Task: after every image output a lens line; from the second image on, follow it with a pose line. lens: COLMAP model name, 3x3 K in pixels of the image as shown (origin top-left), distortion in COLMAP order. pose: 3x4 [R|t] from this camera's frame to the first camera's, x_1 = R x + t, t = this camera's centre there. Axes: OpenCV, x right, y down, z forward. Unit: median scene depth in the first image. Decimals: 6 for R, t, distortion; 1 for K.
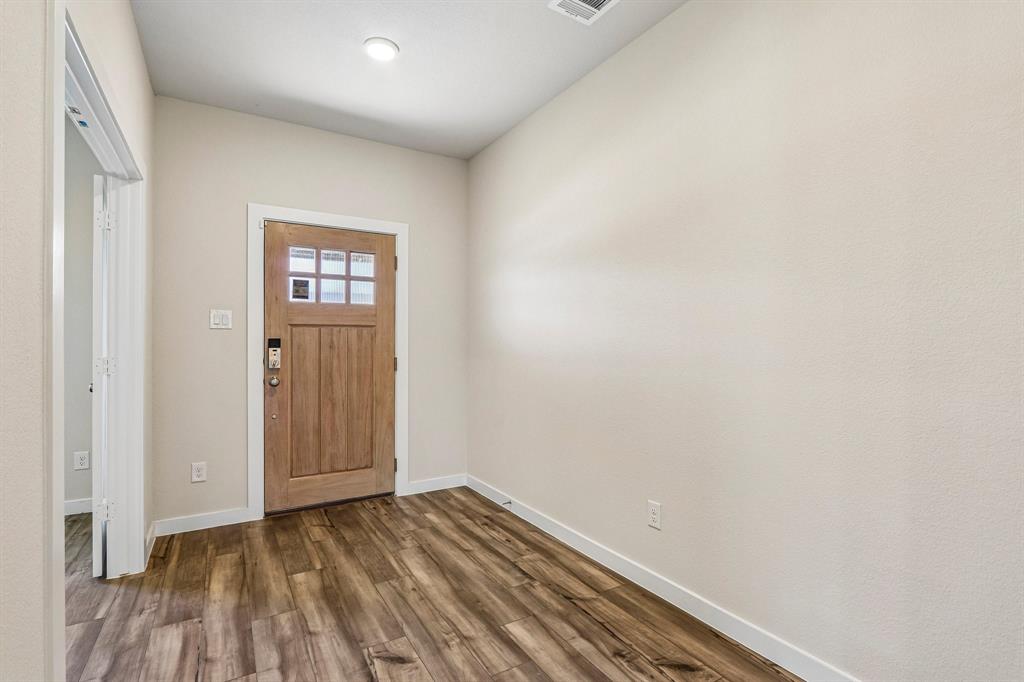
lens RADIAL K [[480.7, 0, 518.2], [0, 480.7, 347.4], [0, 0, 1]] dist [-0.012116, 0.002206]
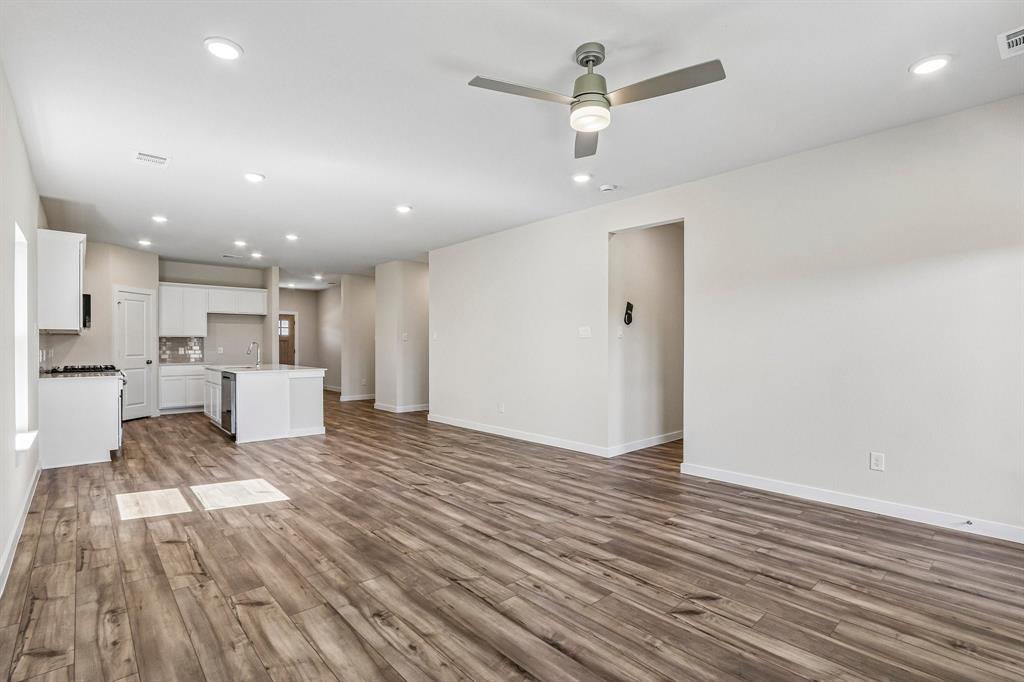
lens RADIAL K [[480.7, 0, 506.6], [0, 480.7, 342.8], [0, 0, 1]] dist [-0.012116, 0.002206]
pose [[0.984838, -0.001095, 0.173472, 0.743469], [0.003475, 0.999904, -0.013414, 0.027615], [-0.173440, 0.013814, 0.984748, -3.046468]]
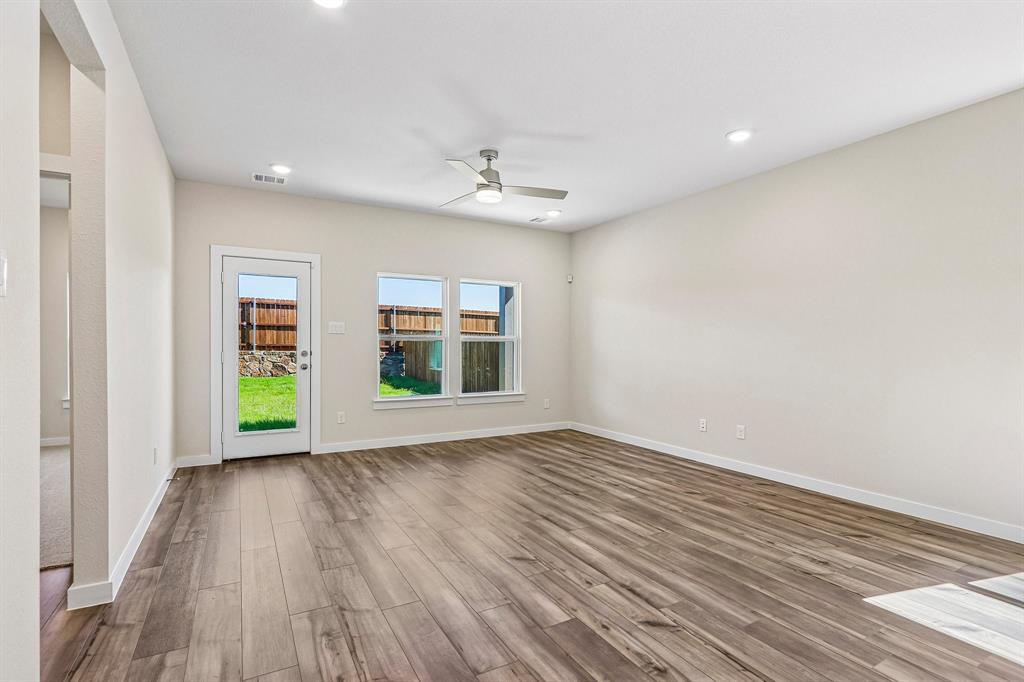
lens RADIAL K [[480.7, 0, 510.8], [0, 480.7, 345.4], [0, 0, 1]] dist [-0.012116, 0.002206]
pose [[-0.999099, -0.004734, 0.042168, 0.897631], [-0.004428, 0.999963, 0.007344, 0.023368], [-0.042201, 0.007151, -0.999084, -1.182224]]
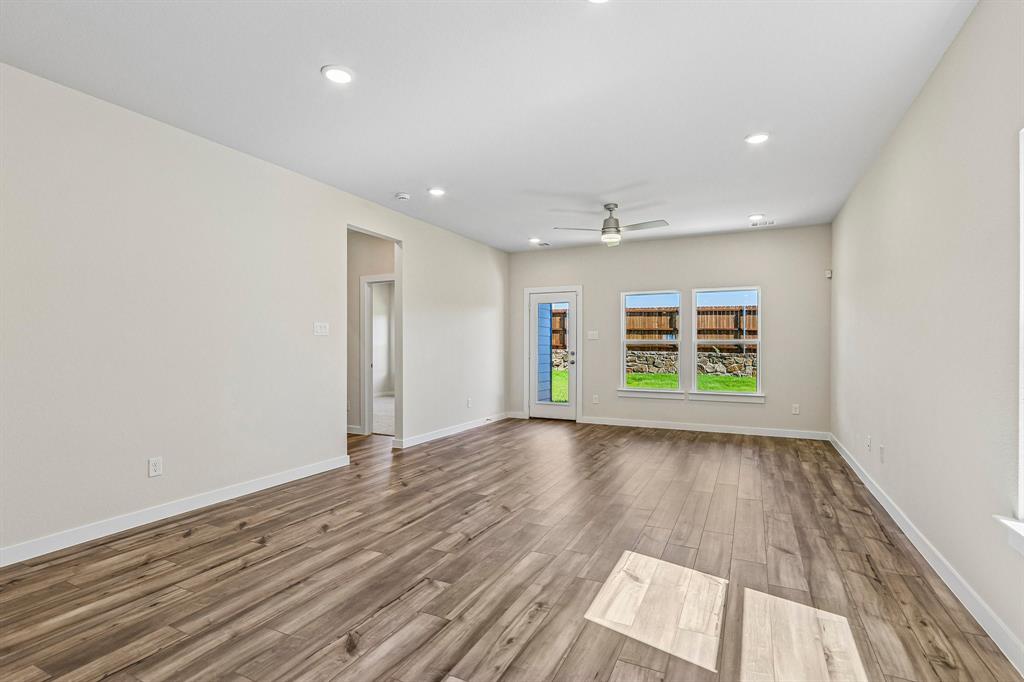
lens RADIAL K [[480.7, 0, 517.9], [0, 480.7, 341.1], [0, 0, 1]] dist [-0.012116, 0.002206]
pose [[-0.532800, 0.007232, 0.846210, -0.164145], [0.005303, 0.999972, -0.005207, 0.015465], [-0.846224, 0.001713, -0.532824, -1.249491]]
